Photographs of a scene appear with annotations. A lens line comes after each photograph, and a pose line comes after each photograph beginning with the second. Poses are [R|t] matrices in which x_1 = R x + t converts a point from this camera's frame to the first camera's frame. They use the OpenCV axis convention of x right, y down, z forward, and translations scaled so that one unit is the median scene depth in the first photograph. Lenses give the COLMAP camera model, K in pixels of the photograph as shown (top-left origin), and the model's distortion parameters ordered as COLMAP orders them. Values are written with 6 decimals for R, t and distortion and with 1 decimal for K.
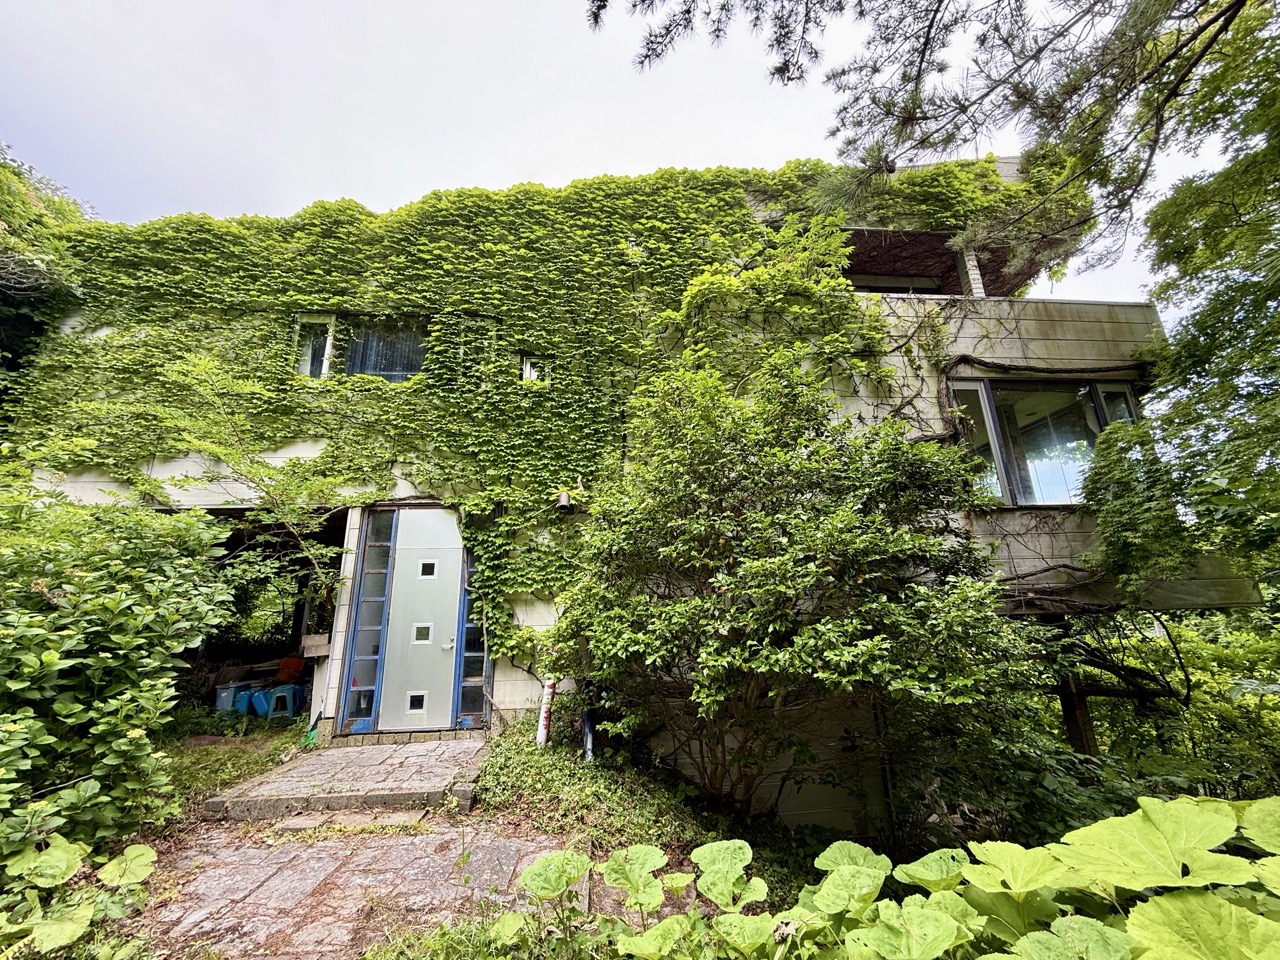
lens RADIAL K [[484.5, 0, 645.8], [0, 484.5, 484.0], [0, 0, 1]] dist [-0.001031, 0.000007]
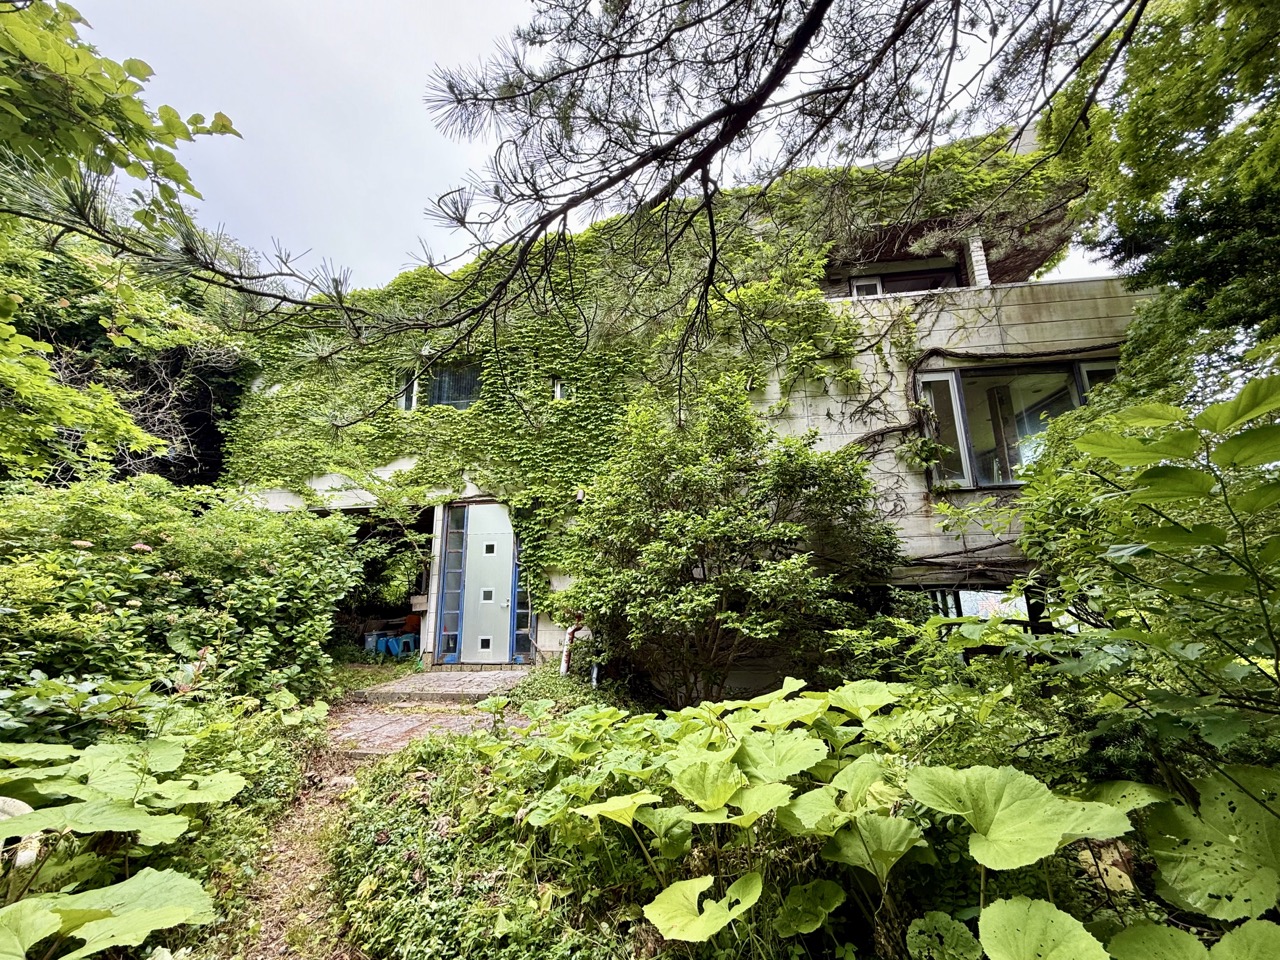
lens RADIAL K [[484.5, 0, 645.8], [0, 484.5, 484.0], [0, 0, 1]] dist [-0.001031, 0.000007]
pose [[0.979859, -0.035714, -0.196471, 0.248274], [0.046430, 0.997659, 0.050210, -0.052590], [0.194217, -0.058321, 0.979223, -0.230026]]
